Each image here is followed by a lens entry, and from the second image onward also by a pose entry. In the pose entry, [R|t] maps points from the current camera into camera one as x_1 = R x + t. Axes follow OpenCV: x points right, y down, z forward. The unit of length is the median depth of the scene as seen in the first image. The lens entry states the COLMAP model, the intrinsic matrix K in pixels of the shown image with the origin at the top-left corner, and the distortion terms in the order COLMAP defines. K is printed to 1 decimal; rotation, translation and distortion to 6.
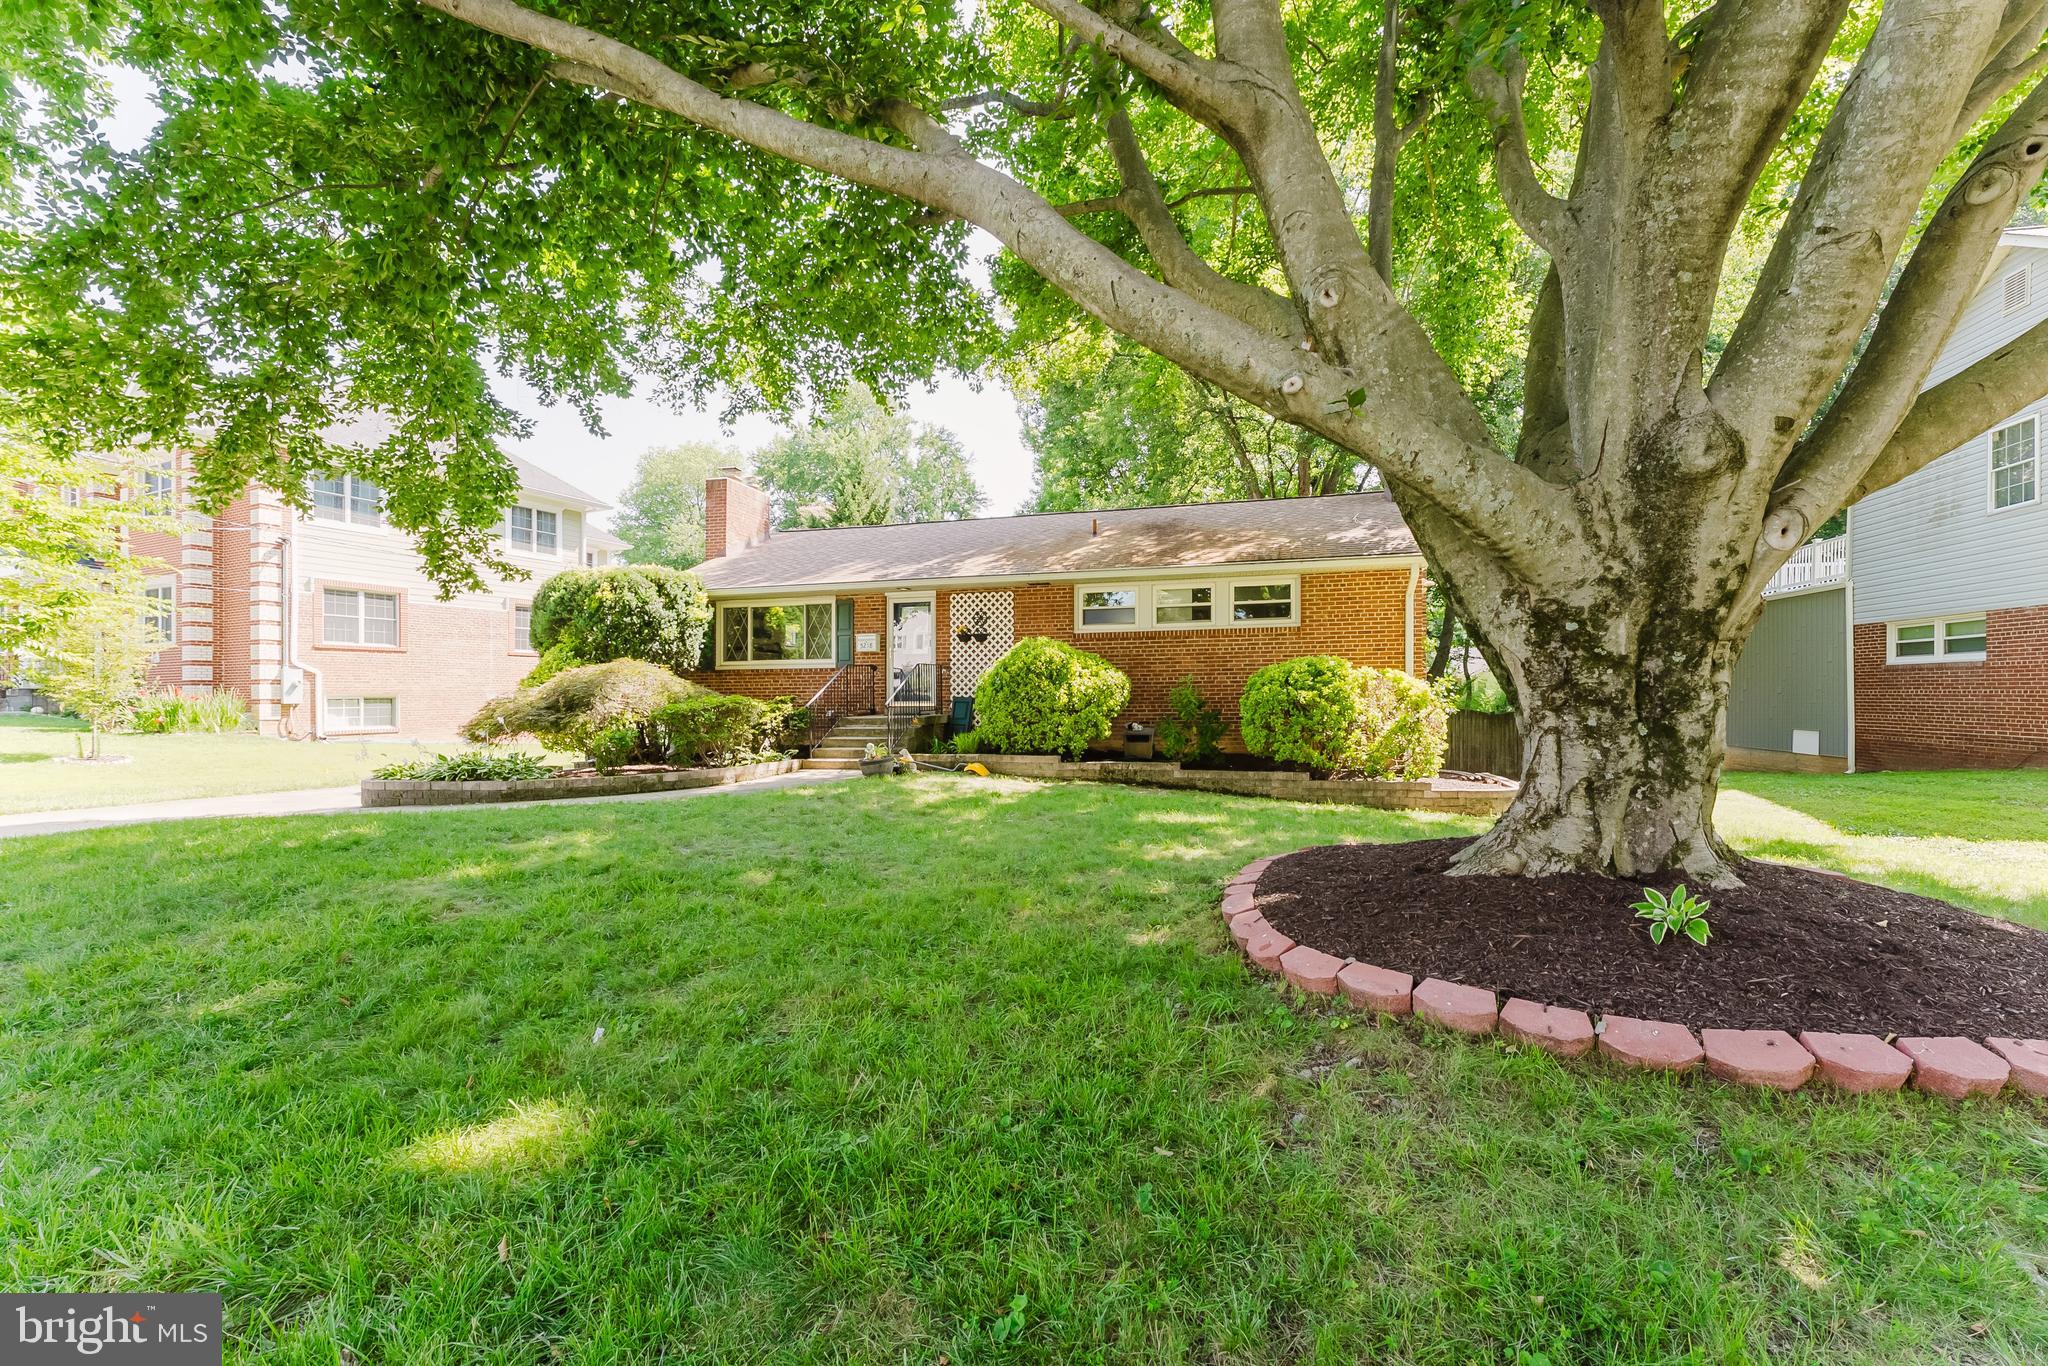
lens RADIAL K [[831.2, 0, 1029.3], [0, 831.2, 654.2], [0, 0, 1]] dist [0.000239, 0.000161]
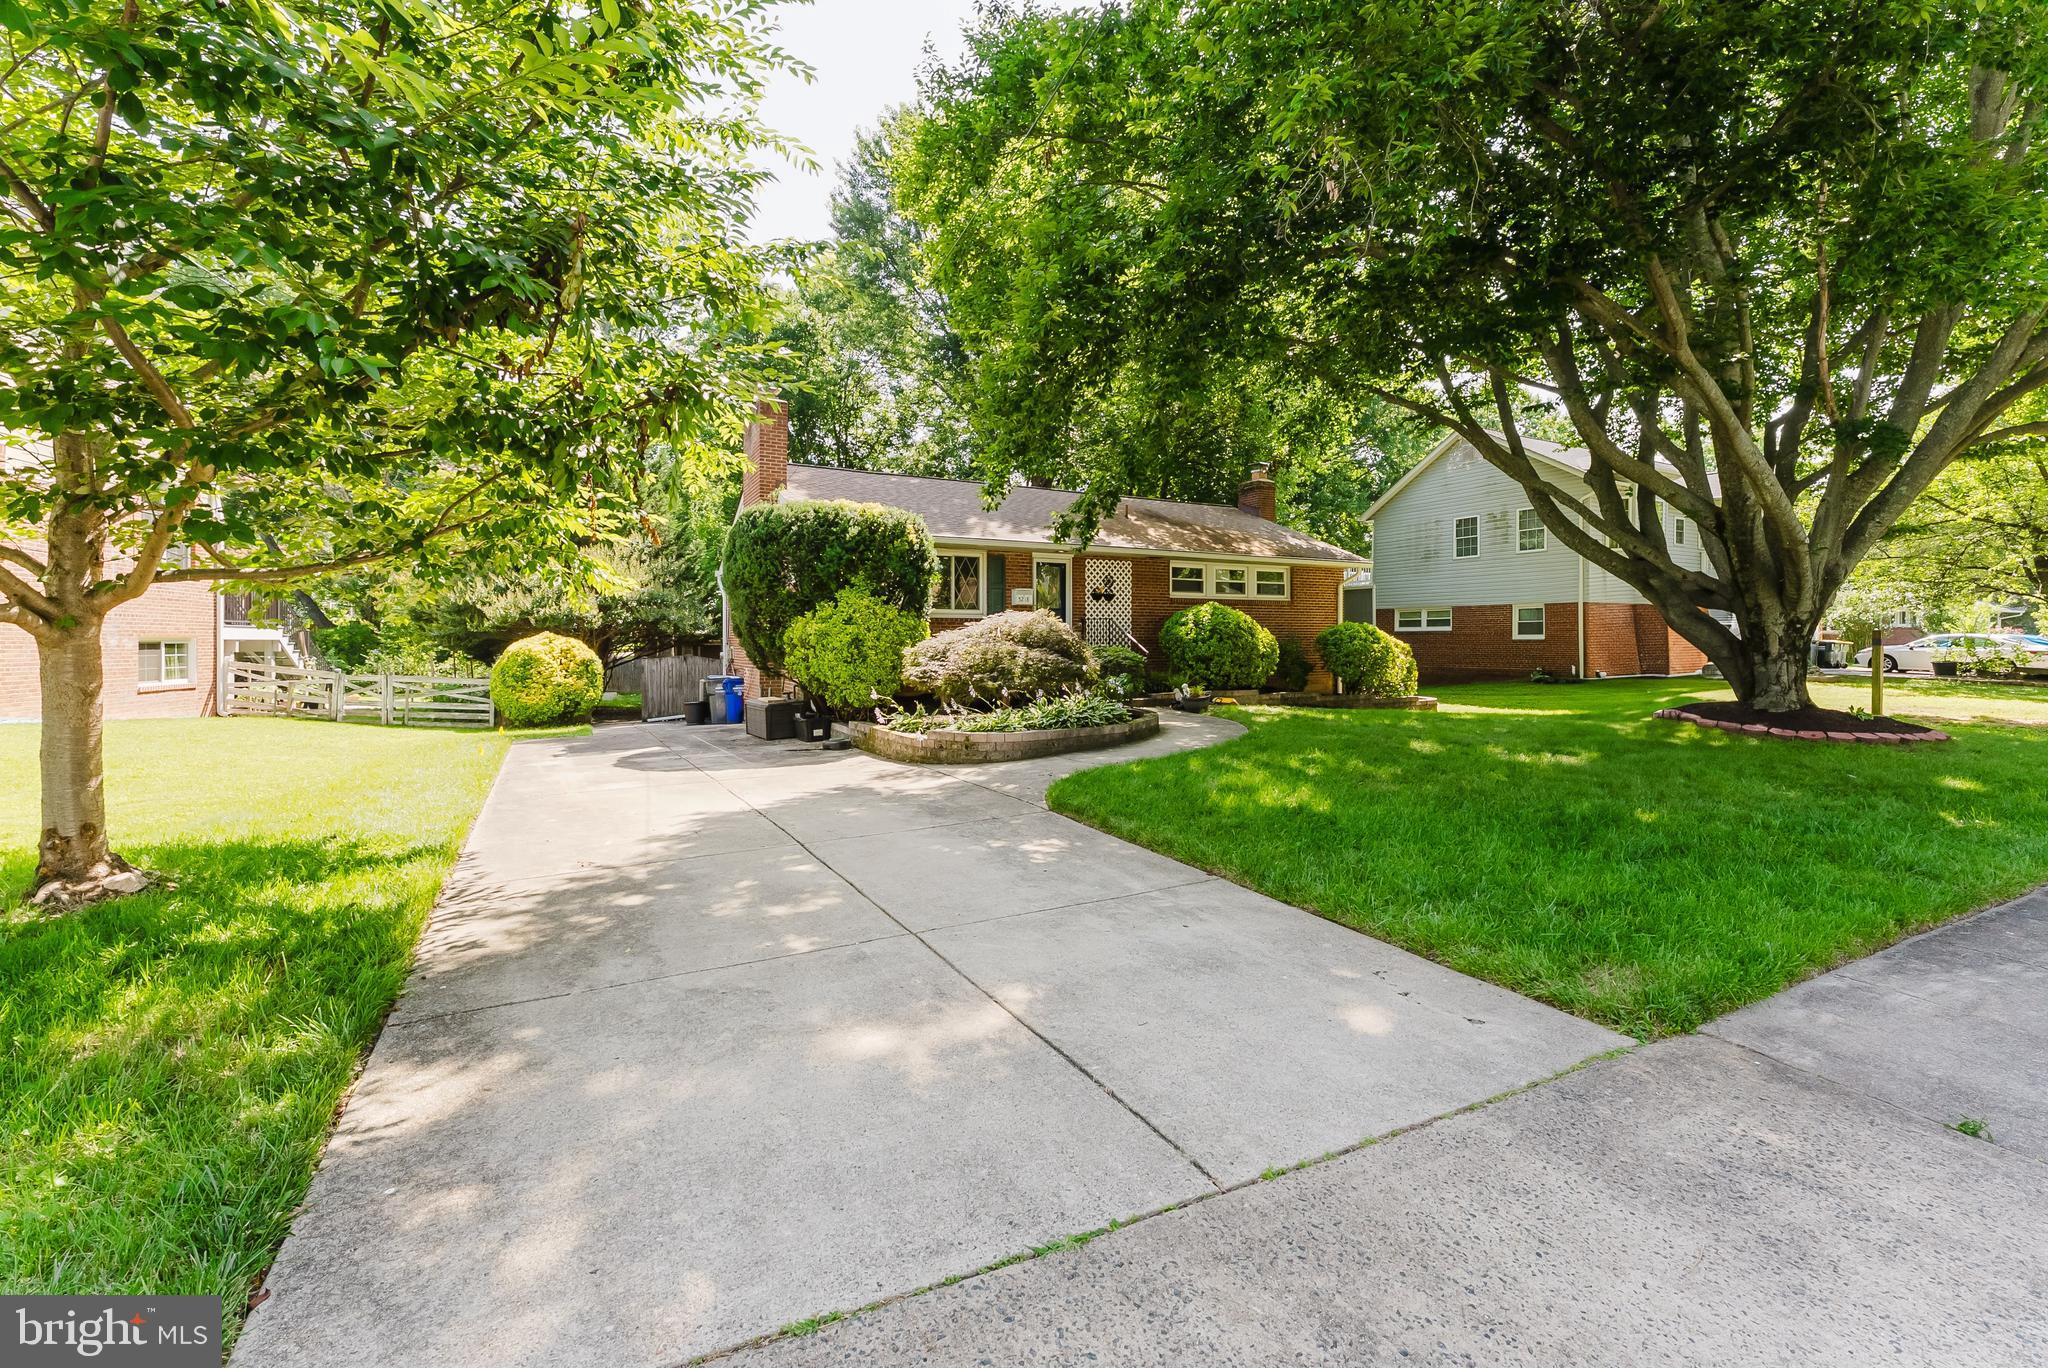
lens RADIAL K [[831.2, 0, 1029.3], [0, 831.2, 655.2], [0, 0, 1]] dist [0.000239, 0.000161]
pose [[0.682450, -0.006144, 0.730906, -1.098011], [-0.024652, 0.999202, 0.031418, 0.030491], [-0.730516, -0.039460, 0.681755, 0.291804]]
